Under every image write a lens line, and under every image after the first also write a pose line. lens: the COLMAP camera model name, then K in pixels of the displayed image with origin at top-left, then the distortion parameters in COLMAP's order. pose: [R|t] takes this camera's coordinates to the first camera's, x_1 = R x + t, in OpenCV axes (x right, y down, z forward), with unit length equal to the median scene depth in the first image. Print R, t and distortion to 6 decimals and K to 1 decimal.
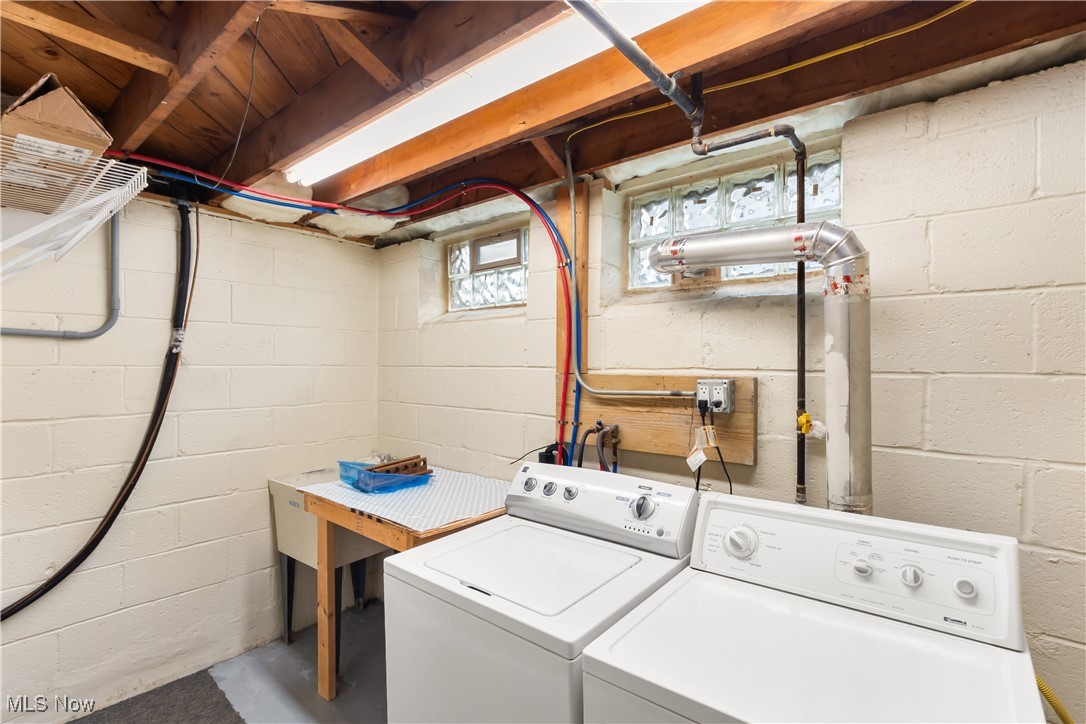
lens RADIAL K [[506.8, 0, 541.5], [0, 506.8, 369.5], [0, 0, 1]] dist [-0.008560, 0.004843]
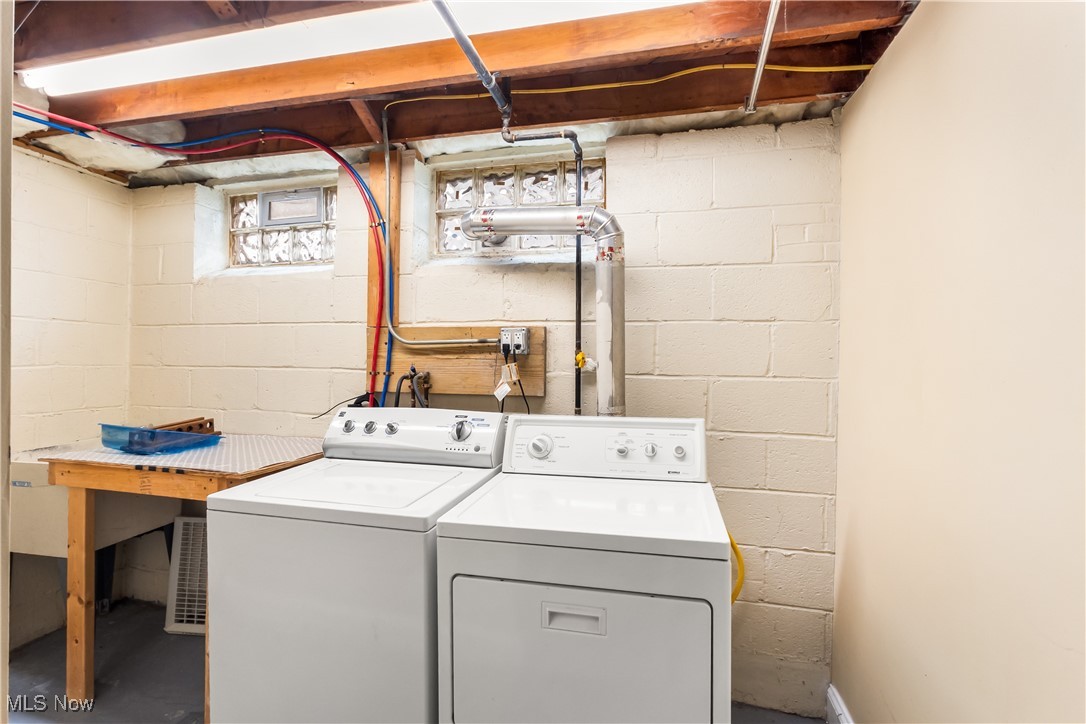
lens RADIAL K [[506.8, 0, 540.2], [0, 506.8, 353.9], [0, 0, 1]] dist [-0.008560, 0.004843]
pose [[0.901001, 0.005704, 0.433780, -0.126825], [-0.001725, 0.999953, -0.009567, 0.089151], [-0.433814, 0.007871, 0.900968, -0.124320]]
